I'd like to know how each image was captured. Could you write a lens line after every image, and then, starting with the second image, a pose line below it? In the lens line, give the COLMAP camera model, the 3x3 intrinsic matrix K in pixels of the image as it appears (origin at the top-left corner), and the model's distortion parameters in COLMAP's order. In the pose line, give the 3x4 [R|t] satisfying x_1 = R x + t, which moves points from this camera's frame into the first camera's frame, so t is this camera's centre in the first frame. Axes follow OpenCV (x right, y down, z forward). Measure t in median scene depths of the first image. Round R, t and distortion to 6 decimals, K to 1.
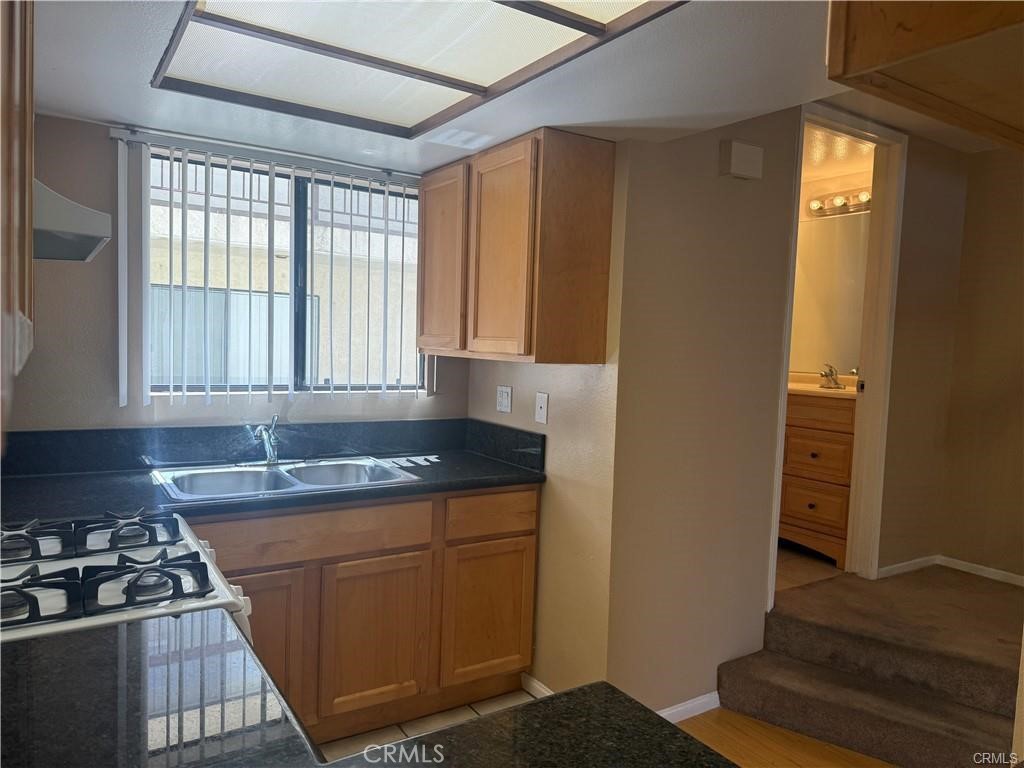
lens RADIAL K [[713.4, 0, 512.0], [0, 713.4, 384.0], [0, 0, 1]] dist [0.143389, -0.218637]
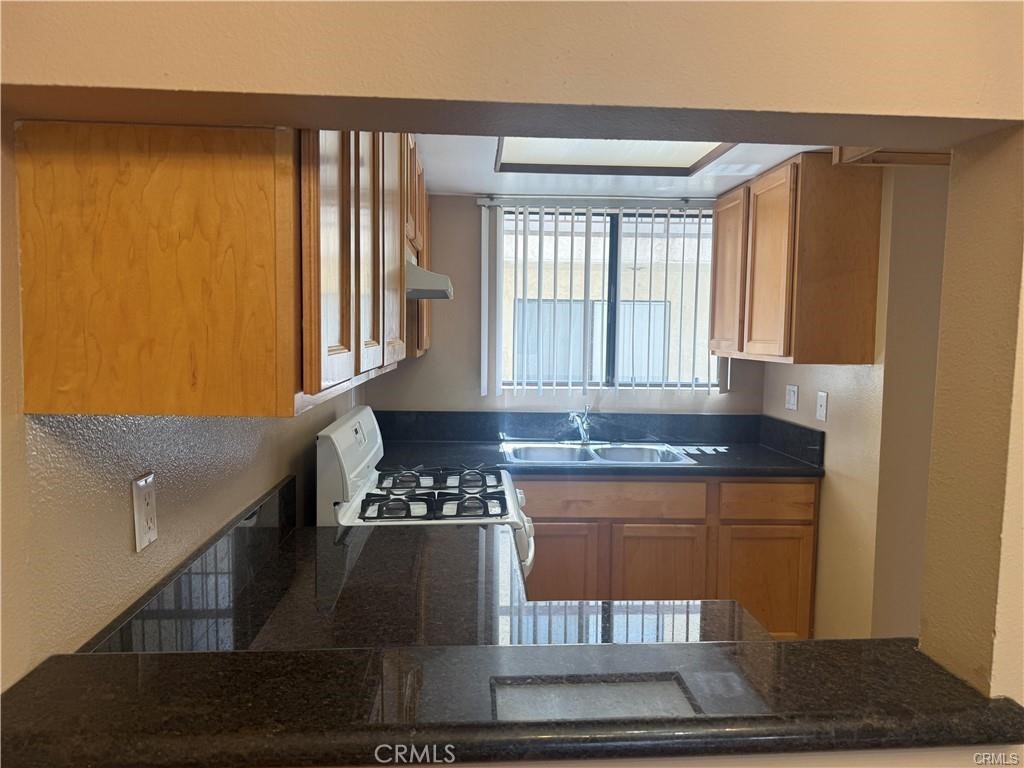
lens RADIAL K [[713.4, 0, 512.0], [0, 713.4, 384.0], [0, 0, 1]] dist [0.143389, -0.218637]
pose [[0.872599, 0.012142, -0.488286, 0.174710], [-0.011504, 0.999925, 0.004306, 0.001462], [0.488301, 0.001859, 0.872673, -0.165484]]
